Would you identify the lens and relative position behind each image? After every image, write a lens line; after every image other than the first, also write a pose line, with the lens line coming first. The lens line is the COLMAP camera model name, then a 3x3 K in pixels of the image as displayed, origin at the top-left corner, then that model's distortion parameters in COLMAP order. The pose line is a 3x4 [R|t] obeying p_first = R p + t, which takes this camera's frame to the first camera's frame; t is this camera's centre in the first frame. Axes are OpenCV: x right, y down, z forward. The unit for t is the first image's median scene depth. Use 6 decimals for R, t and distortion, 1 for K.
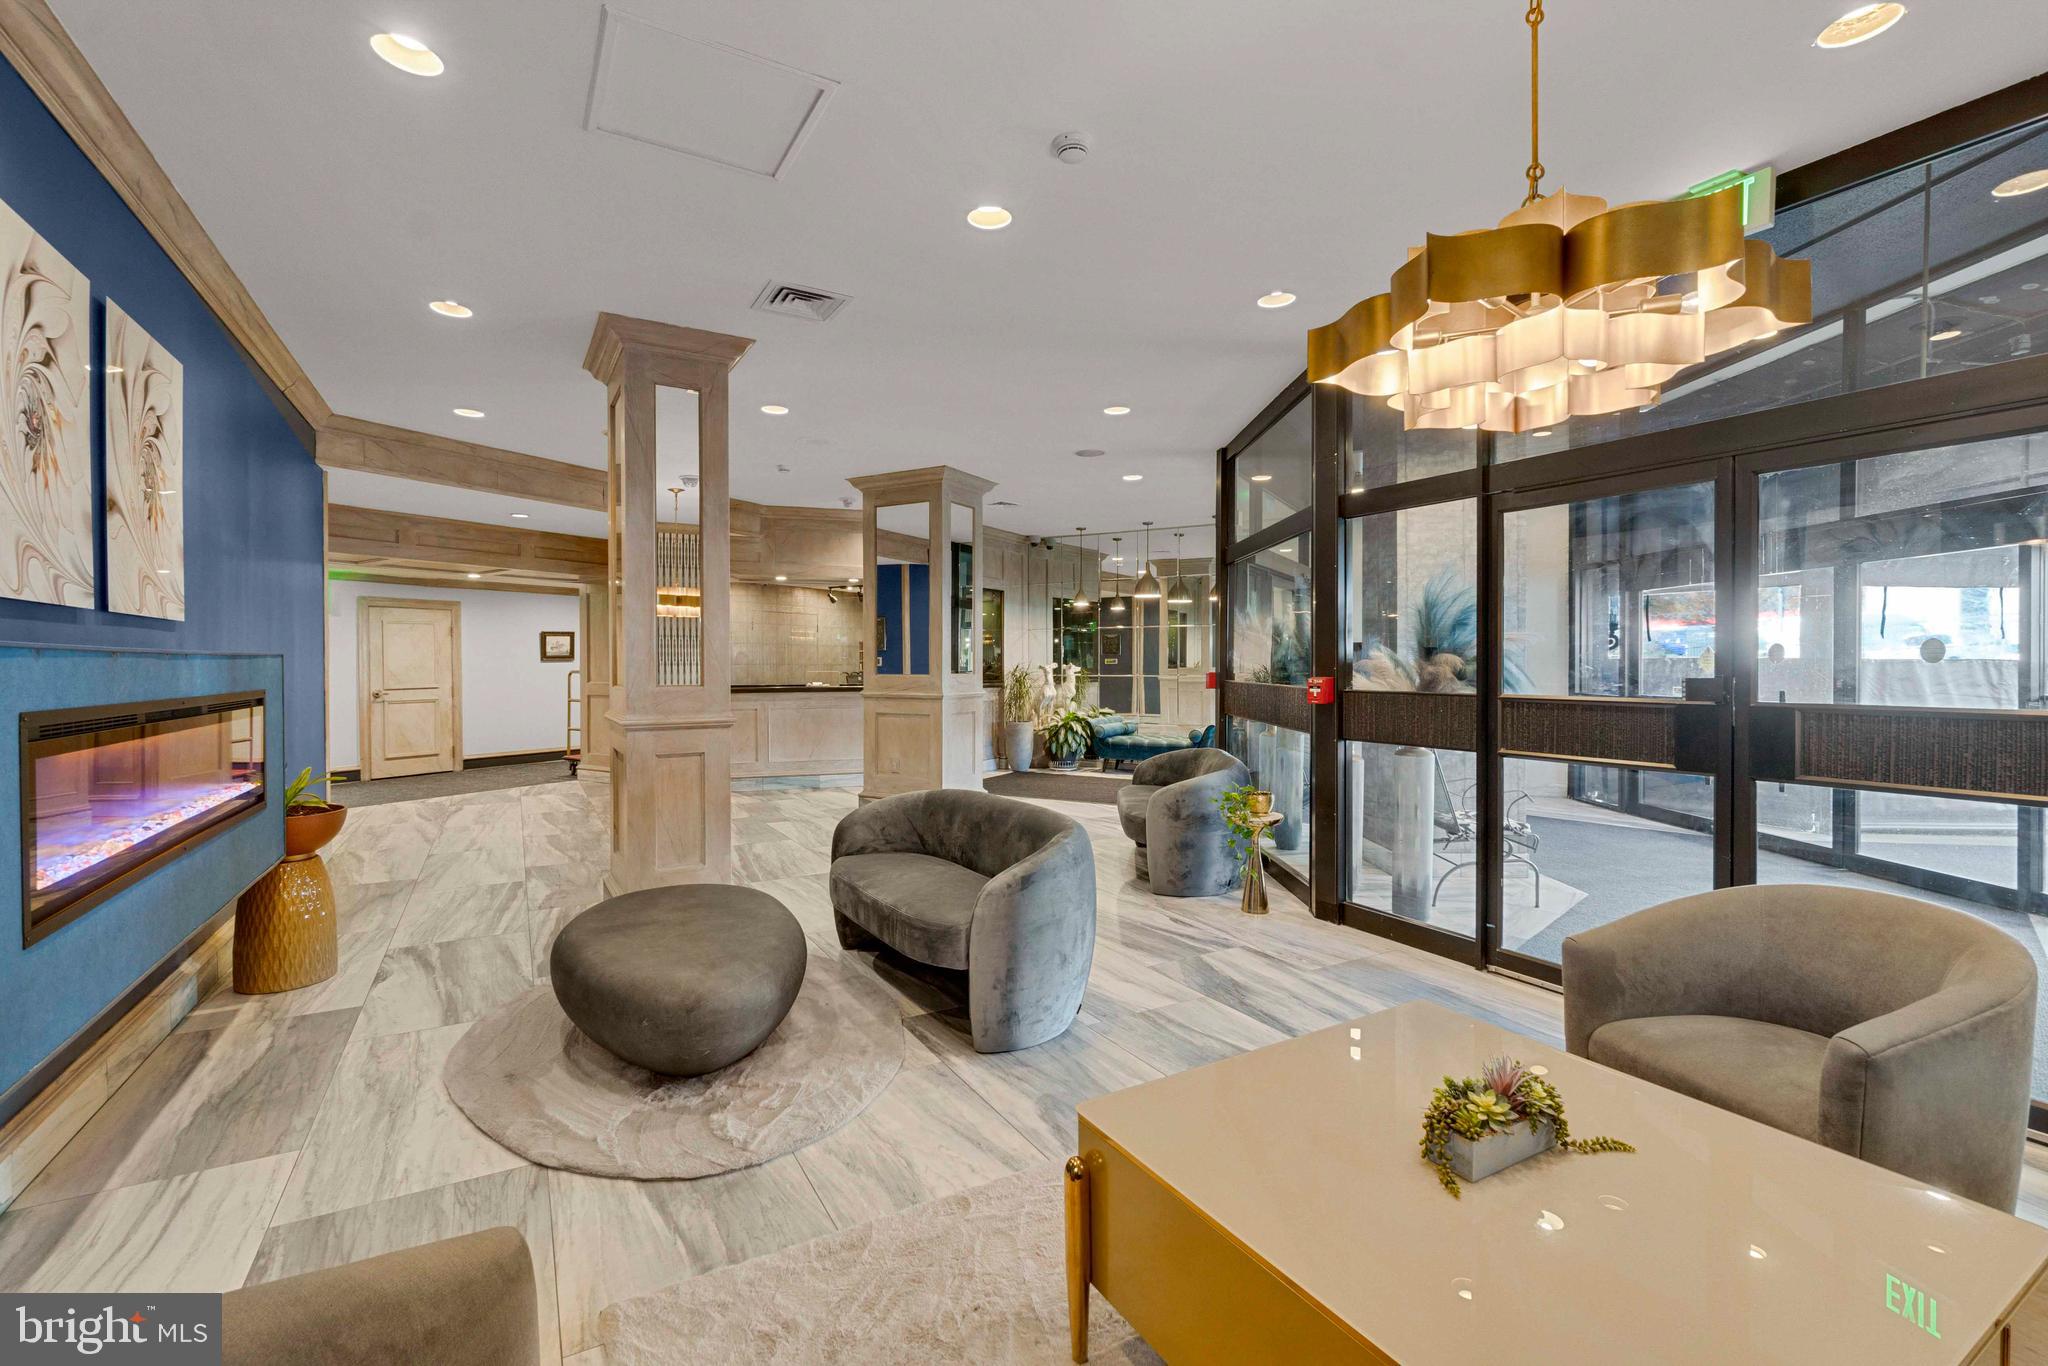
lens RADIAL K [[870.0, 0, 989.3], [0, 870.0, 671.3], [0, 0, 1]] dist [-0.001791, -0.000321]
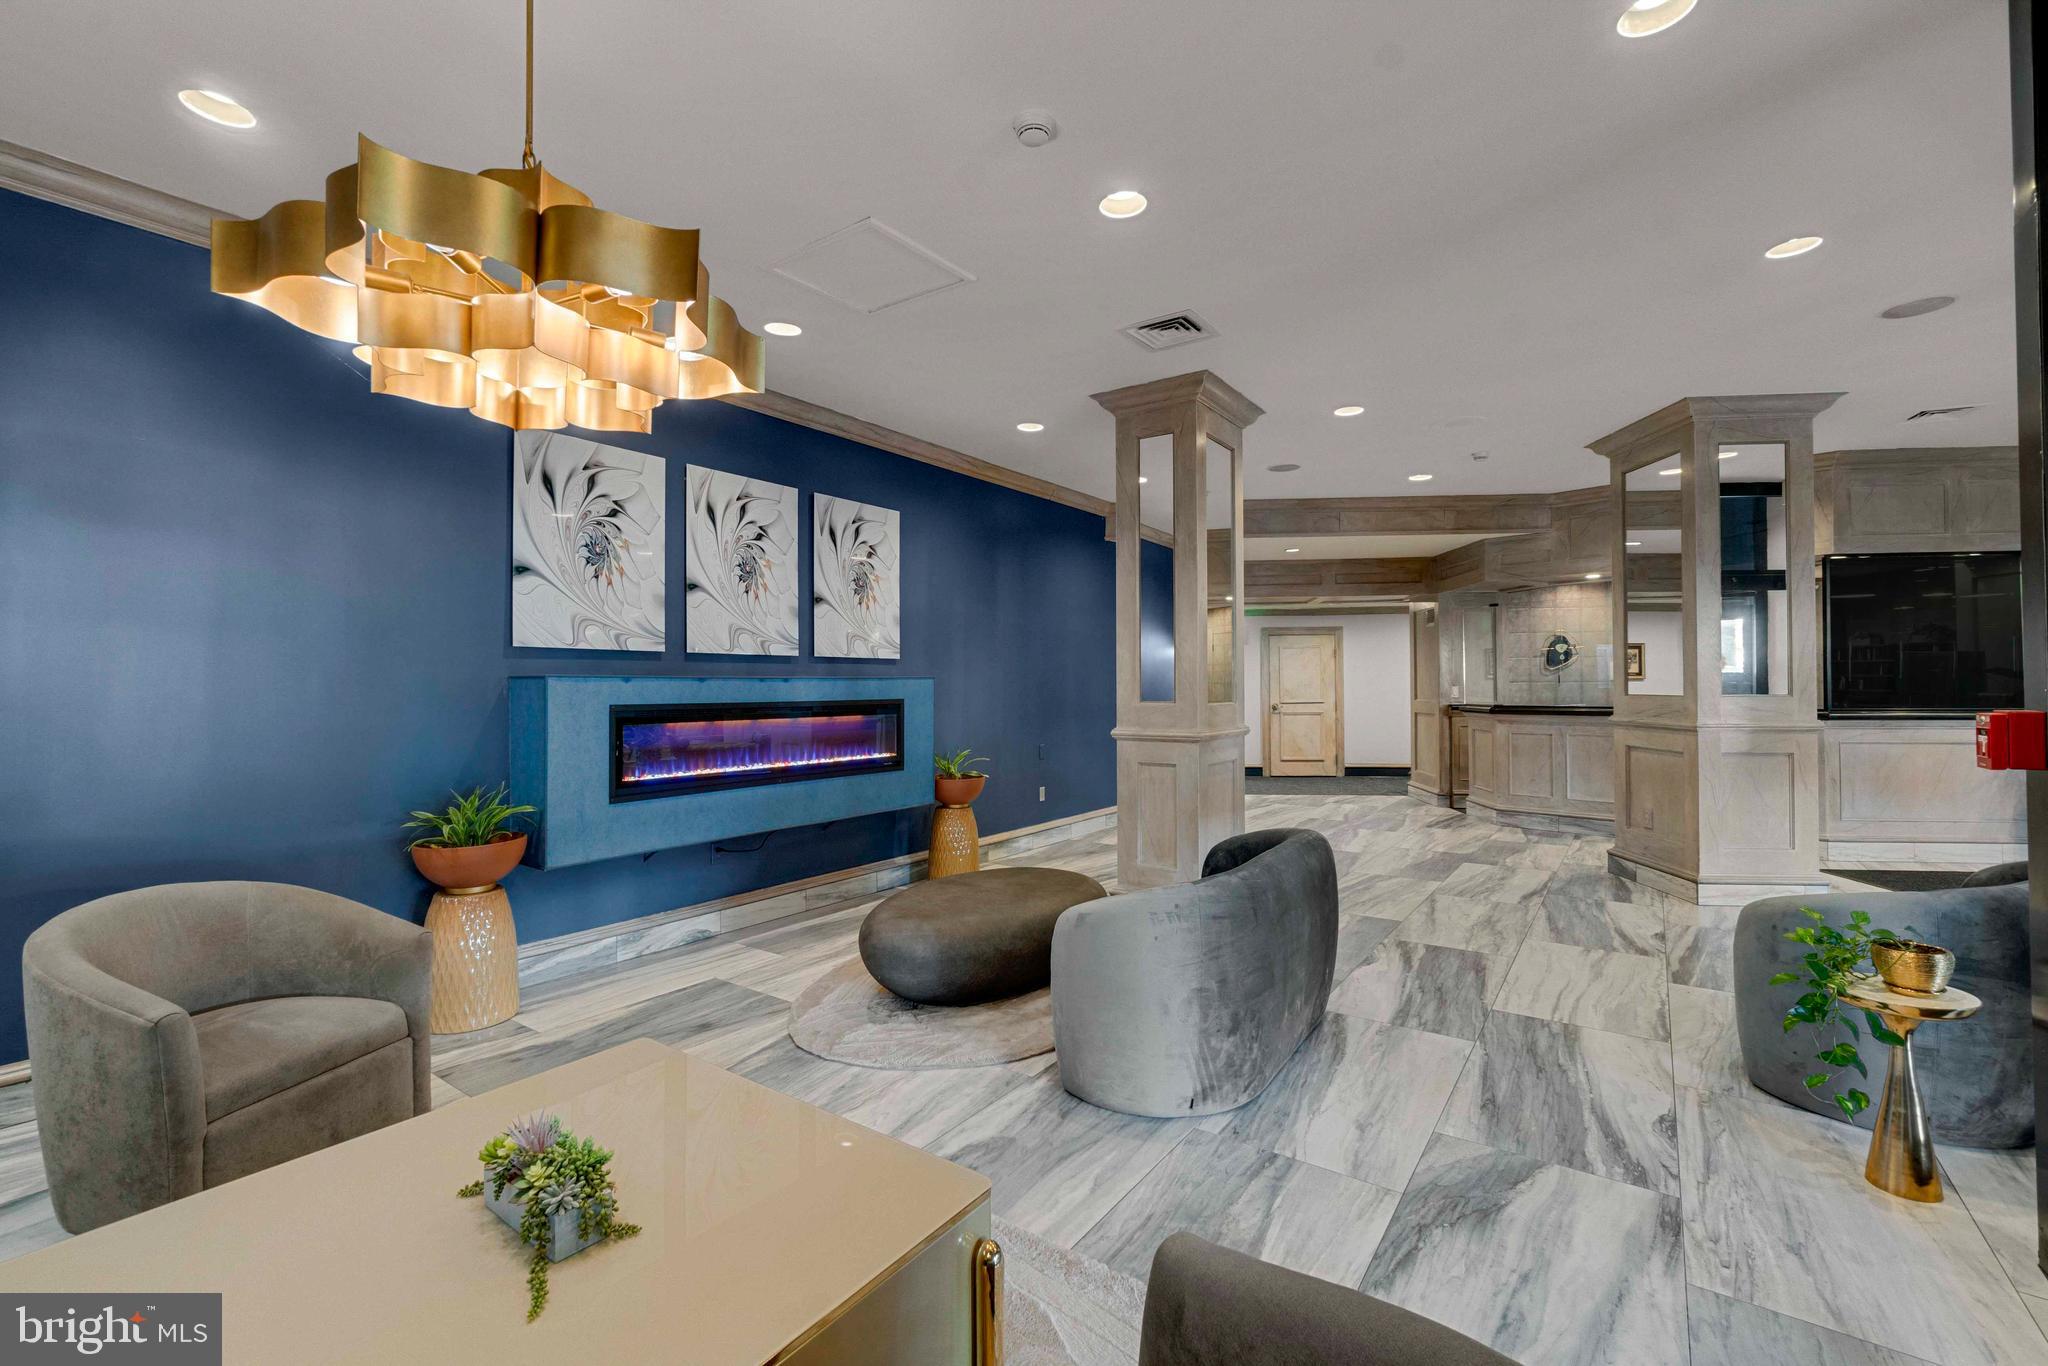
lens RADIAL K [[870.0, 0, 1042.2], [0, 870.0, 673.8], [0, 0, 1]] dist [-0.001791, -0.000321]
pose [[0.438100, -0.010975, -0.898859, 0.594932], [-0.004521, 0.999886, -0.014412, -0.002993], [0.898915, 0.010377, 0.438000, 0.389302]]
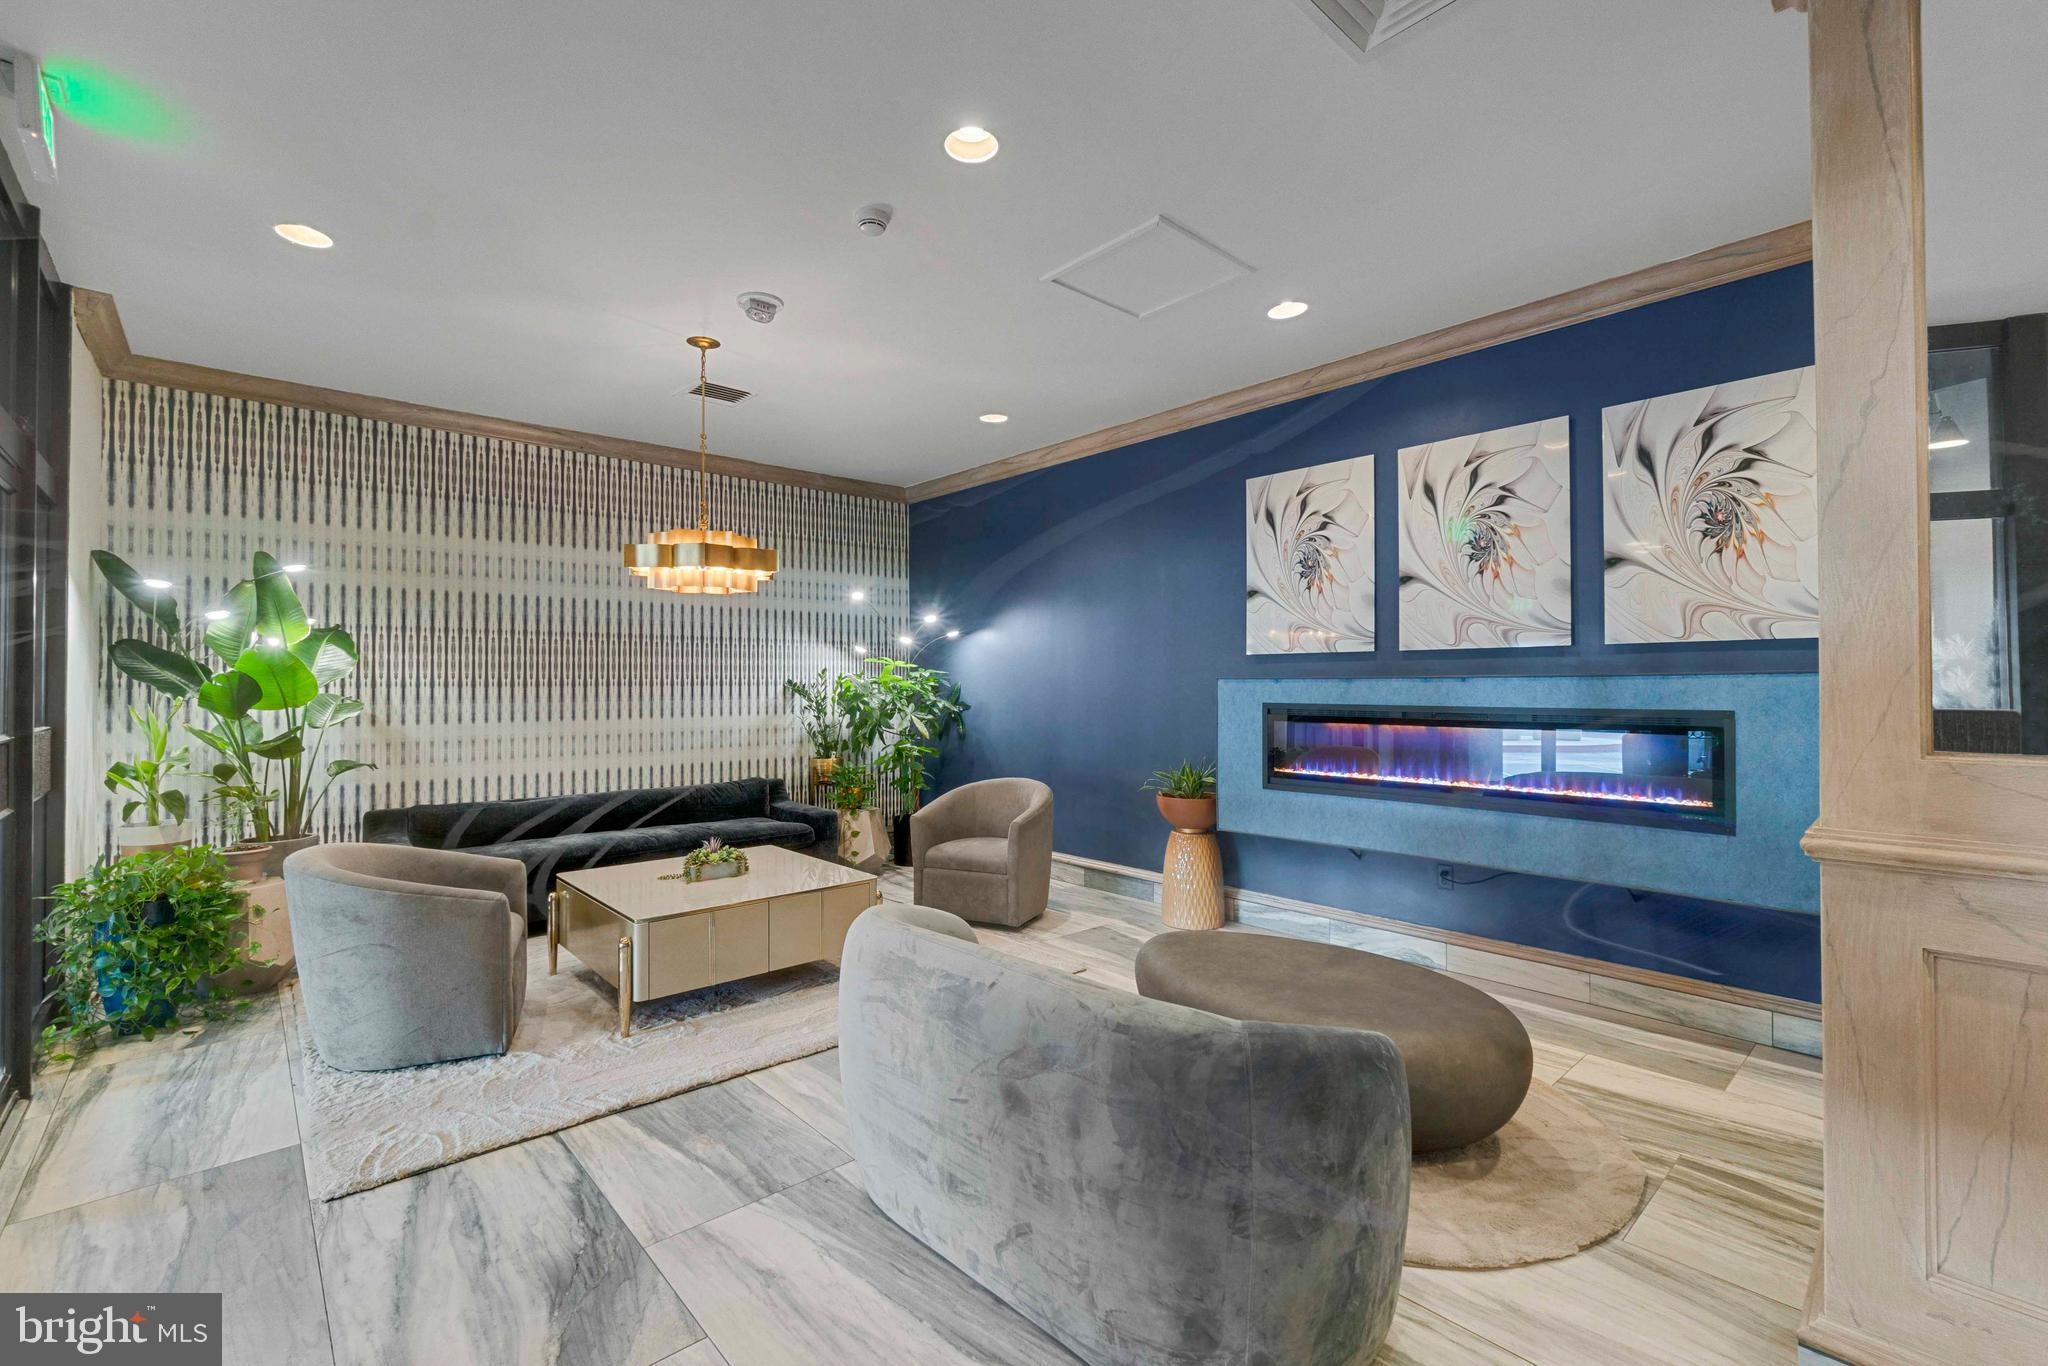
lens RADIAL K [[870.0, 0, 984.9], [0, 870.0, 680.7], [0, 0, 1]] dist [-0.001791, -0.000321]
pose [[-0.977481, -0.002527, -0.211007, 0.124547], [-0.002659, 0.999996, 0.000344, -0.007129], [0.211005, 0.000898, -0.977485, 1.340131]]
